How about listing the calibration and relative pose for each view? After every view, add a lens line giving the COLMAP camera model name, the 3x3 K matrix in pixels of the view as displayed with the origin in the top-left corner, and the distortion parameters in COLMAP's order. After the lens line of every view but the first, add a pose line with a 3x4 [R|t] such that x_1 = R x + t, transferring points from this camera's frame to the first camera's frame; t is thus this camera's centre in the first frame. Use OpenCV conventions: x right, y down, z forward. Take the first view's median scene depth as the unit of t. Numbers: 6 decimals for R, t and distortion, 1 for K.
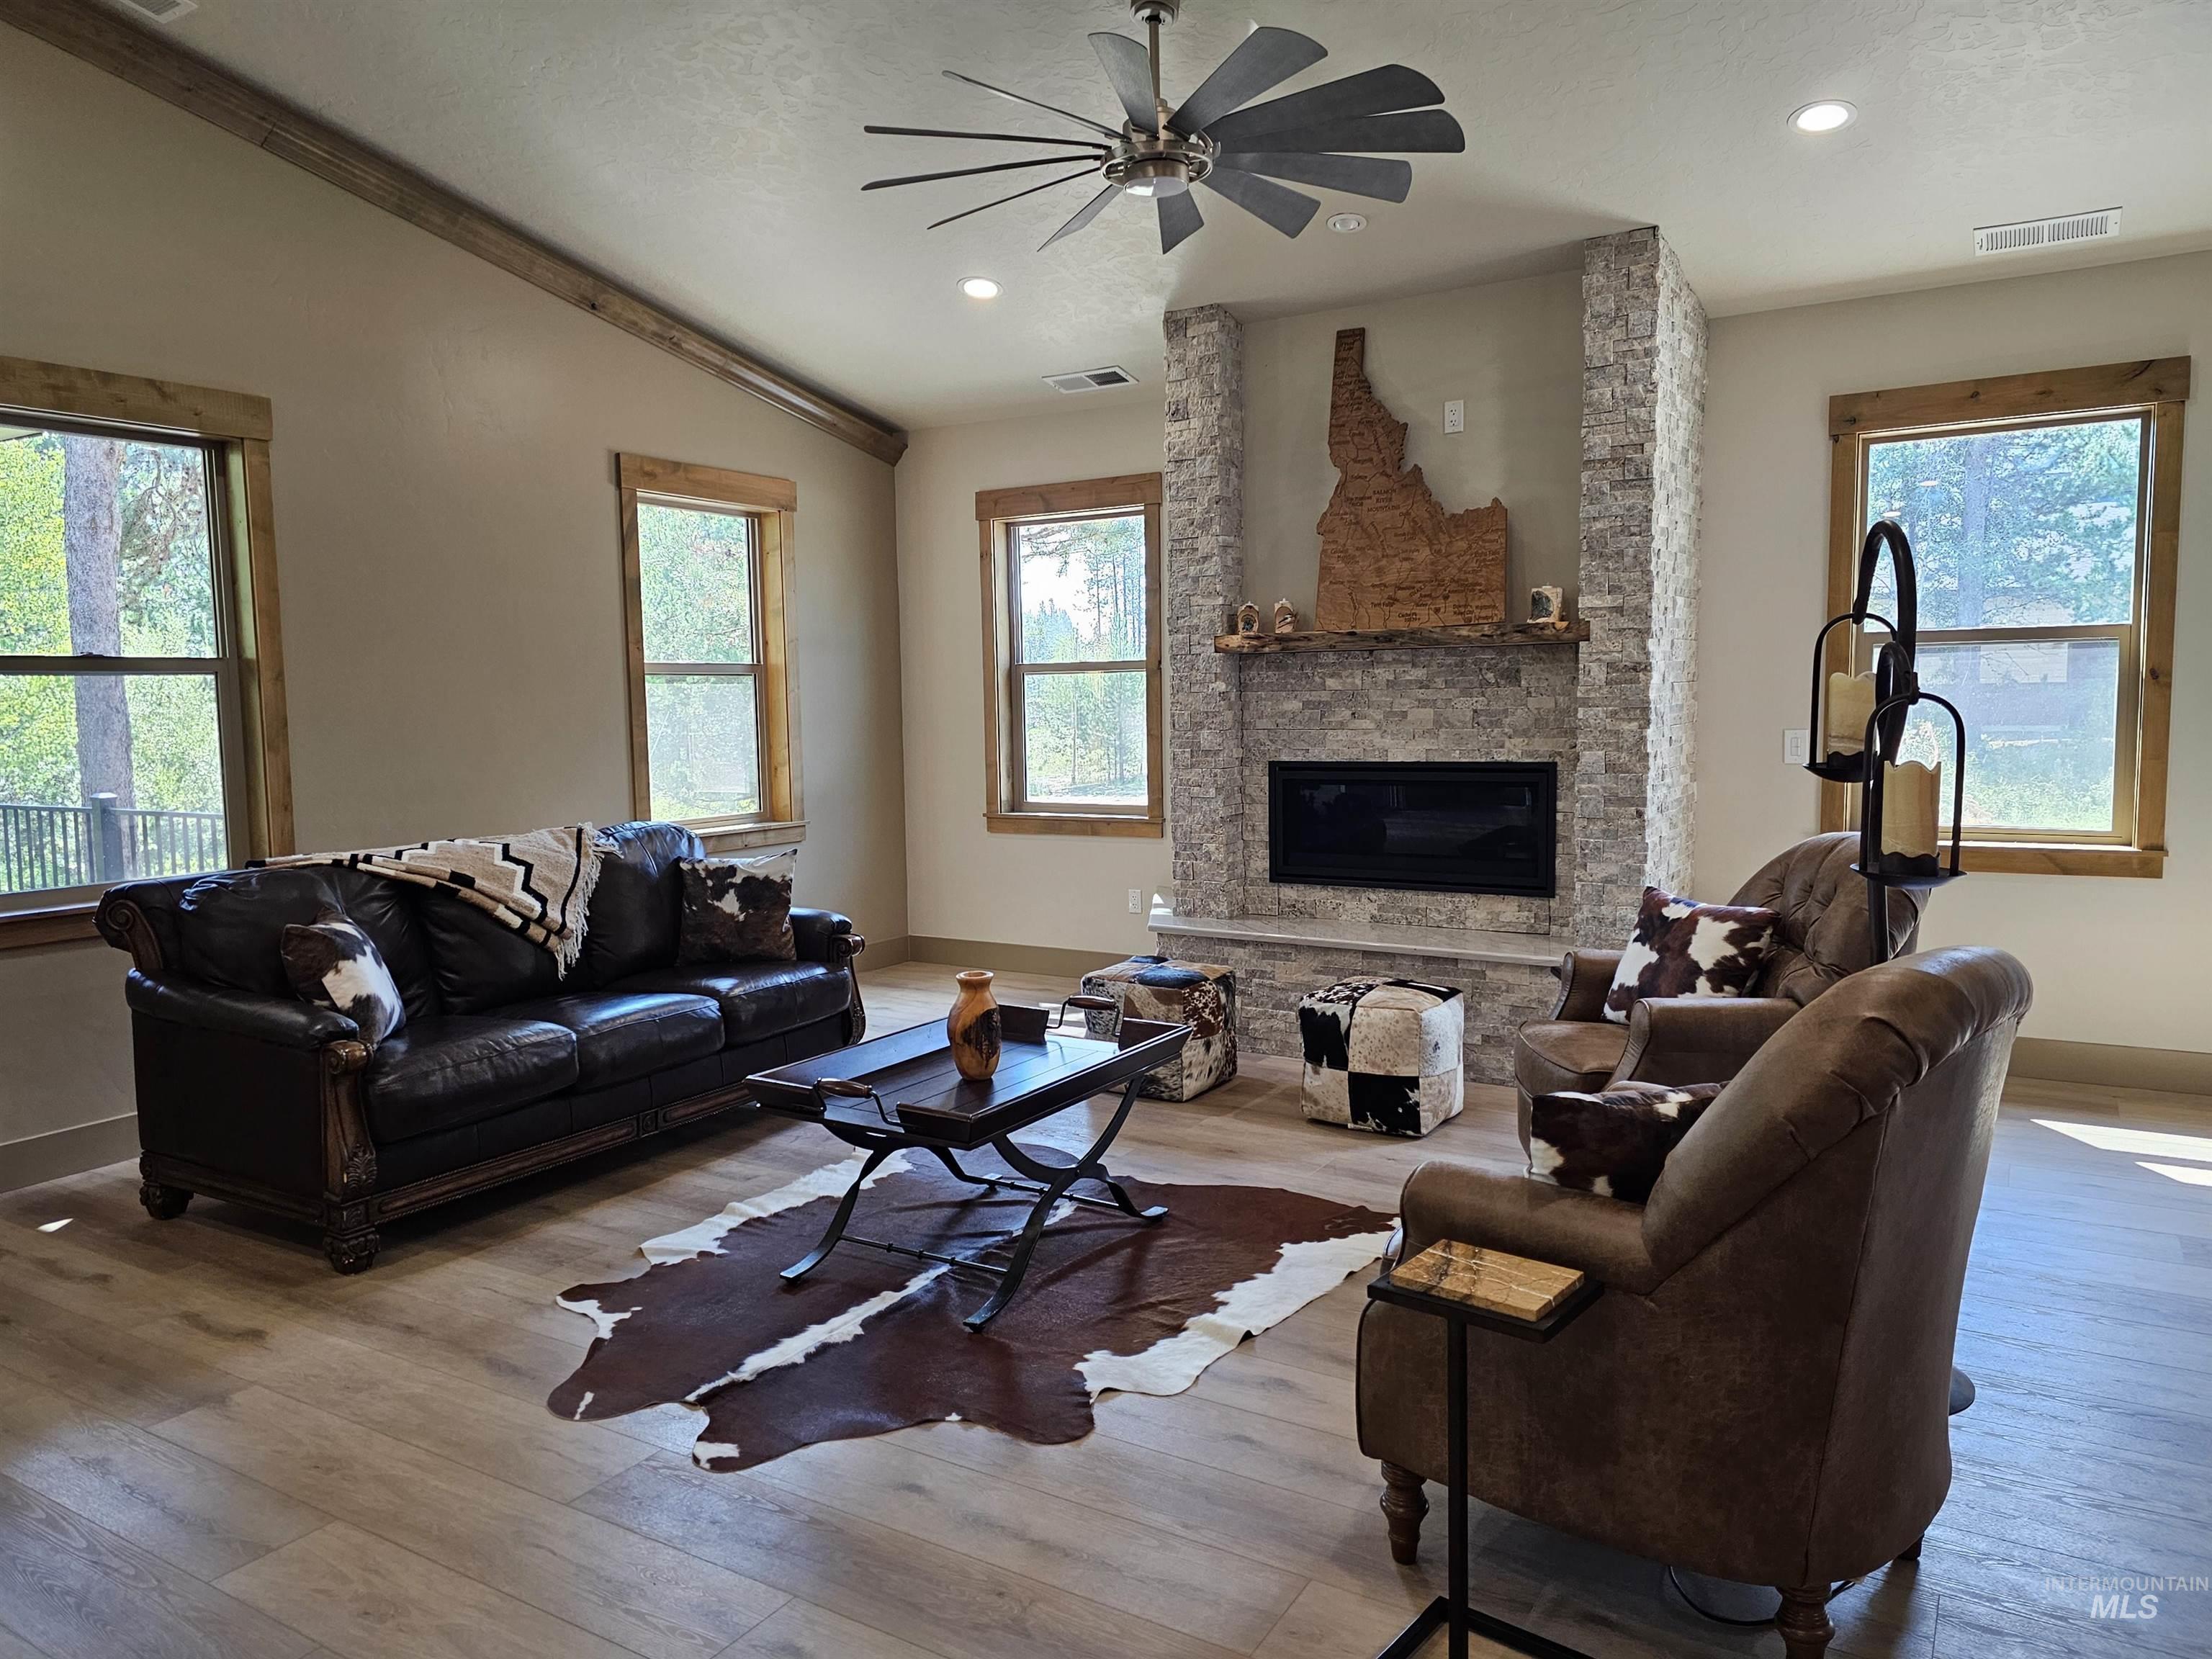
lens RADIAL K [[1498.7, 0, 1077.8], [0, 1498.7, 826.1], [0, 0, 1]] dist [0.097553, -0.117817]
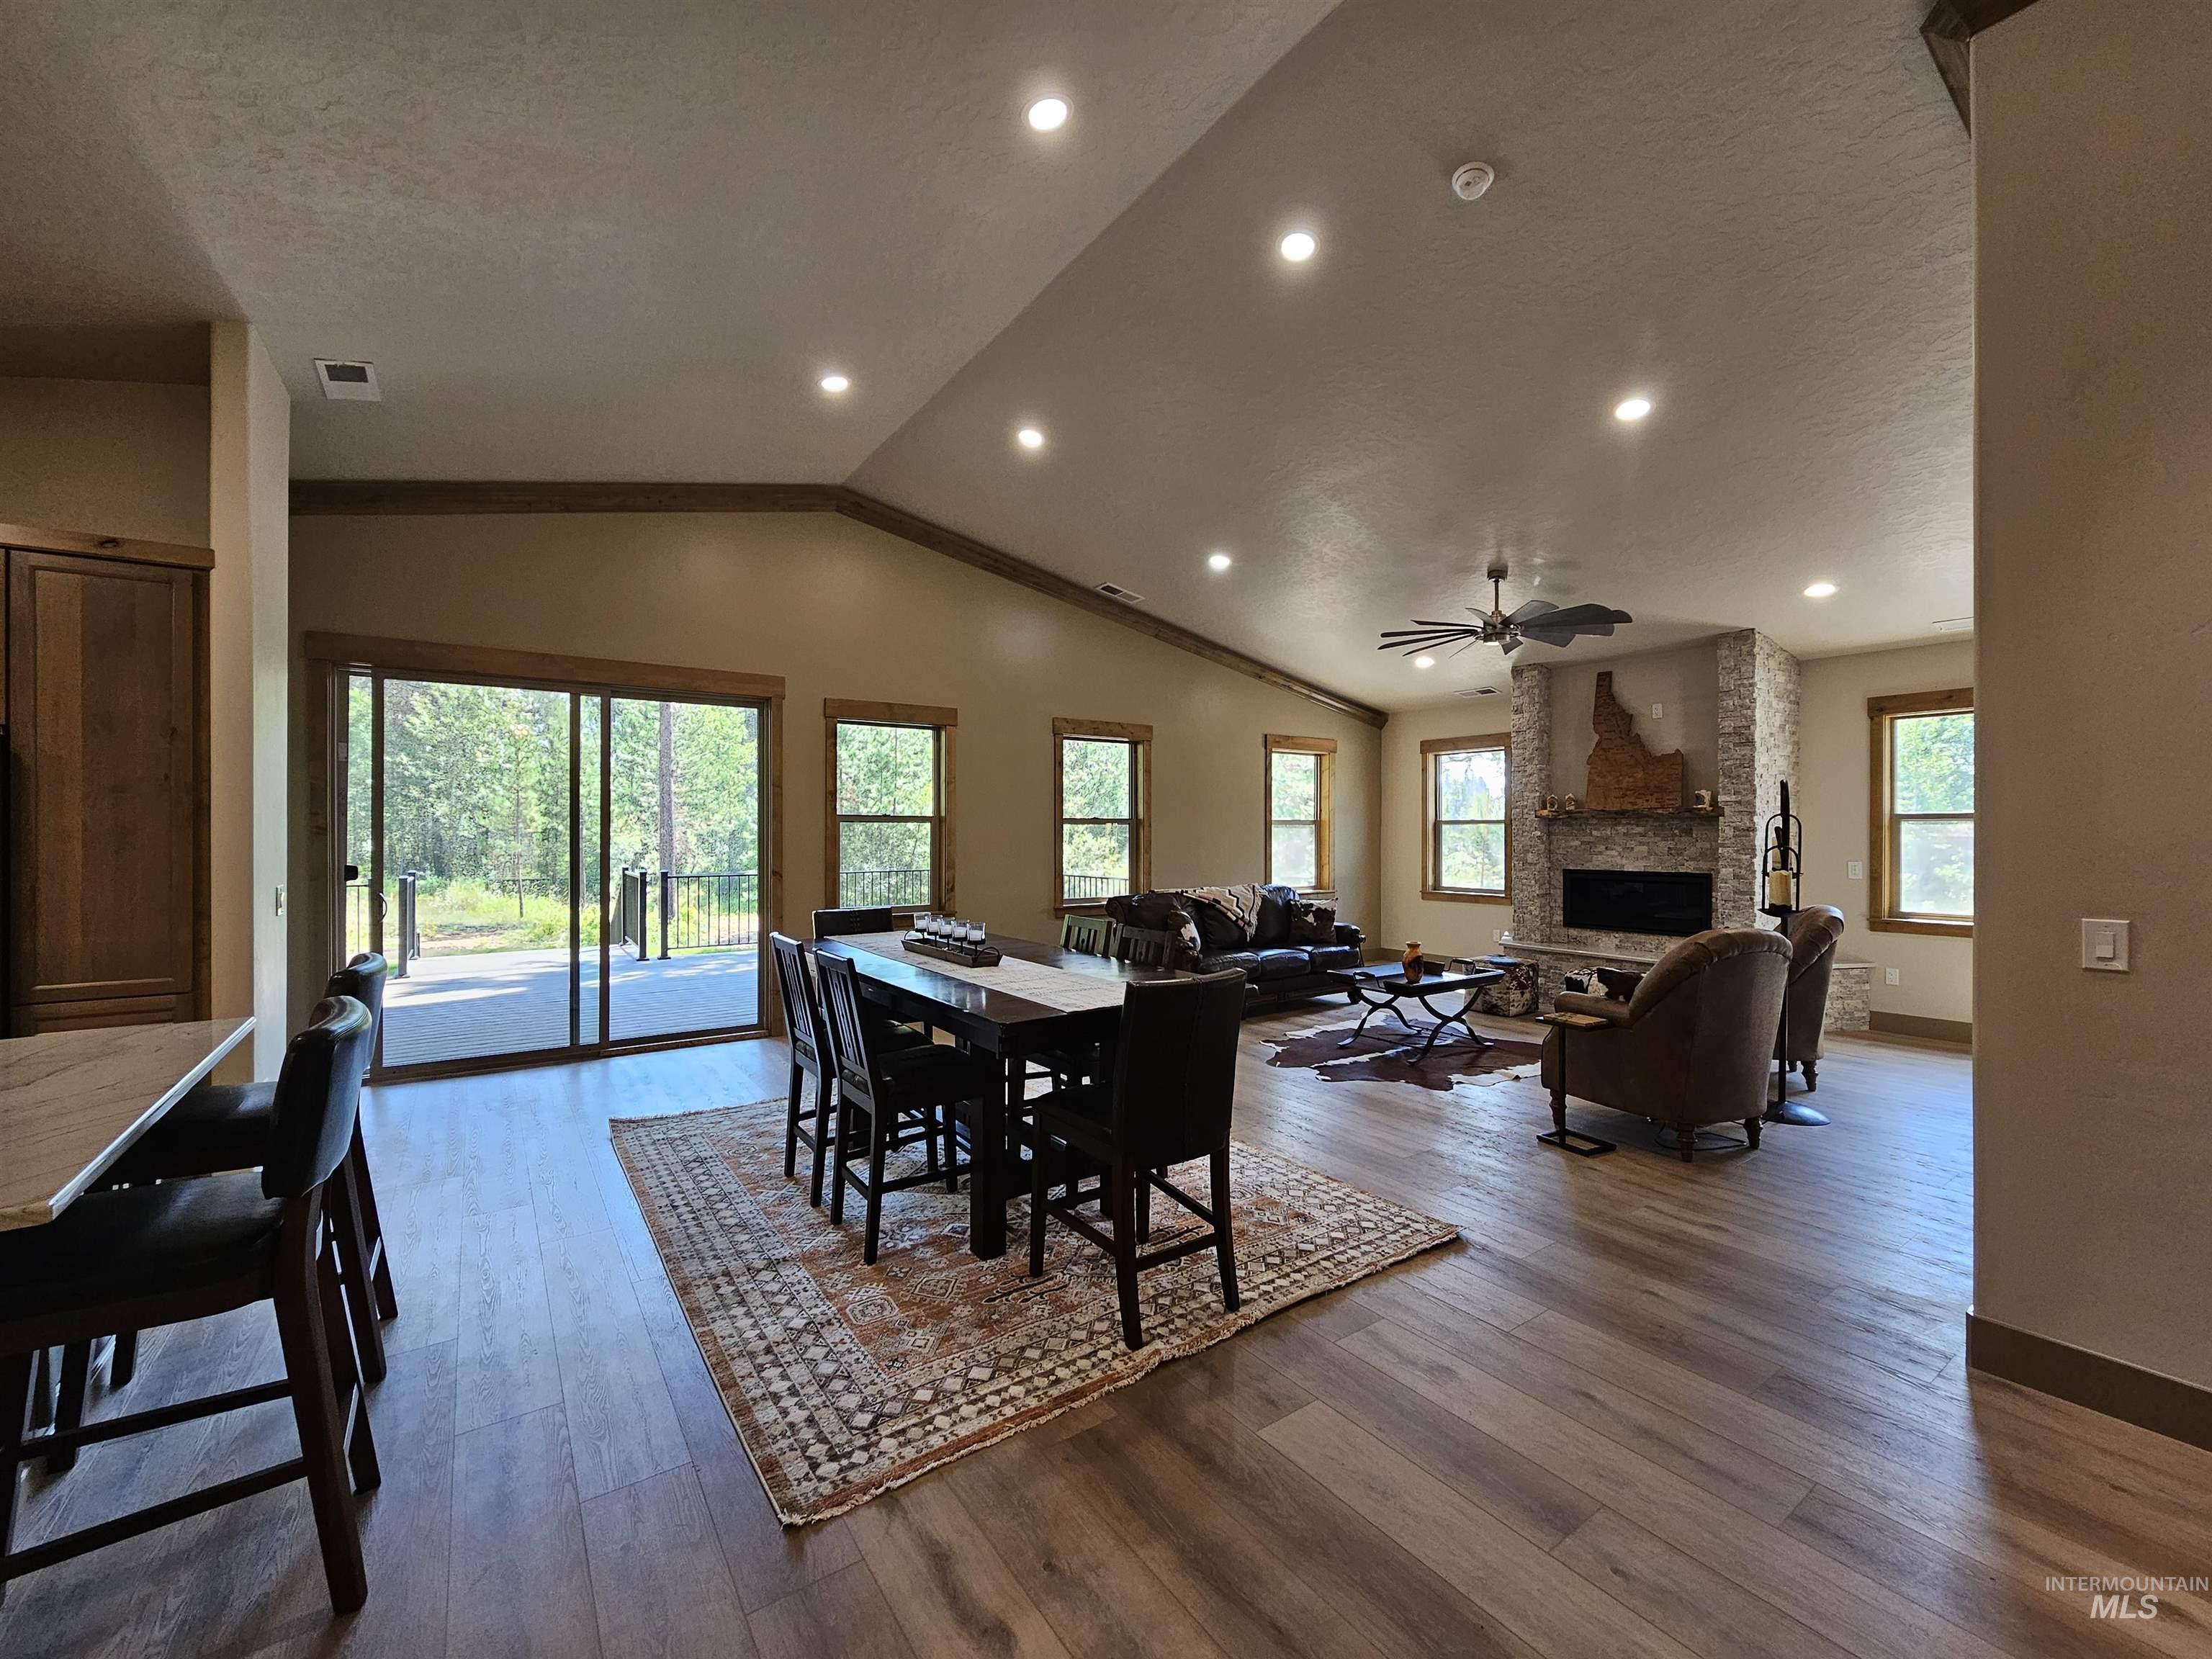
lens RADIAL K [[900.7, 0, 1103.0], [0, 900.7, 835.5], [0, 0, 1]] dist [-0.000200, -0.001019]
pose [[0.918693, 0.018605, -0.394534, 0.035977], [-0.049658, 0.996405, -0.068643, 0.033693], [0.391839, 0.082653, 0.916314, -0.488965]]
